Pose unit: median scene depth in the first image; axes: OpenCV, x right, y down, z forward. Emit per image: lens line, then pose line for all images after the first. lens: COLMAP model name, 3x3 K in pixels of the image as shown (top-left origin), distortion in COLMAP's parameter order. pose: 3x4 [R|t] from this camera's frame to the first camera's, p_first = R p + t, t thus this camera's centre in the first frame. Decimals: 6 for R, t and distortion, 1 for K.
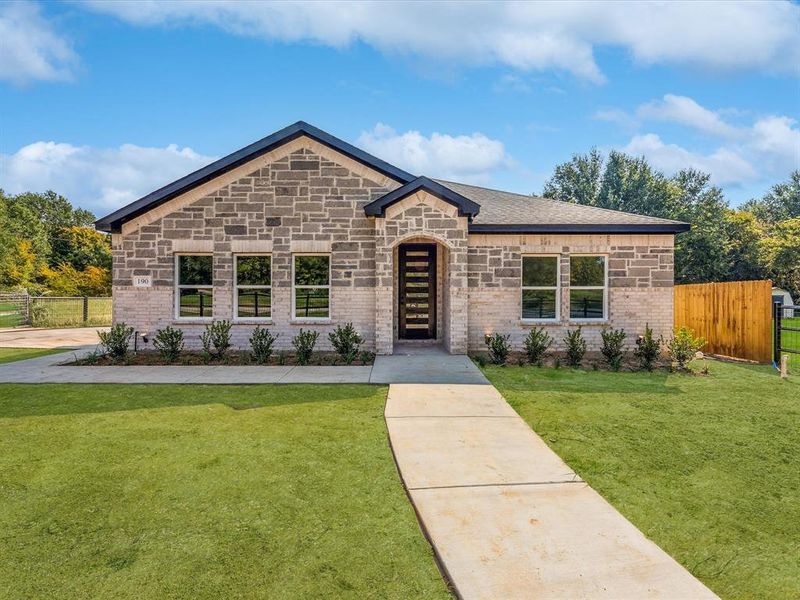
lens RADIAL K [[362.6, 0, 400.0], [0, 362.6, 300.0], [0, 0, 1]] dist [0.000734, -0.000275]
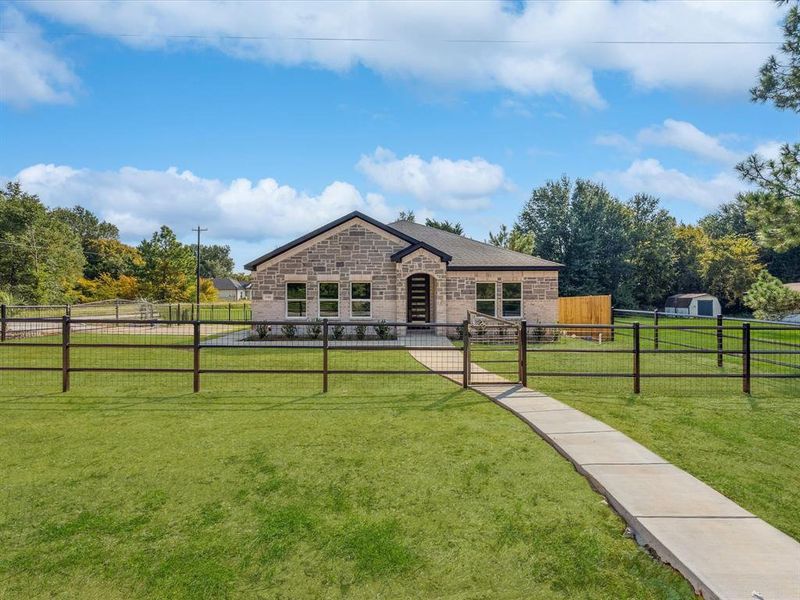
lens RADIAL K [[358.1, 0, 400.0], [0, 358.1, 300.0], [0, 0, 1]] dist [-0.000099, -0.000187]
pose [[0.999927, -0.004047, 0.011391, -0.068527], [0.004166, 0.999937, -0.010431, -0.016098], [-0.011348, 0.010478, 0.999881, -0.804817]]
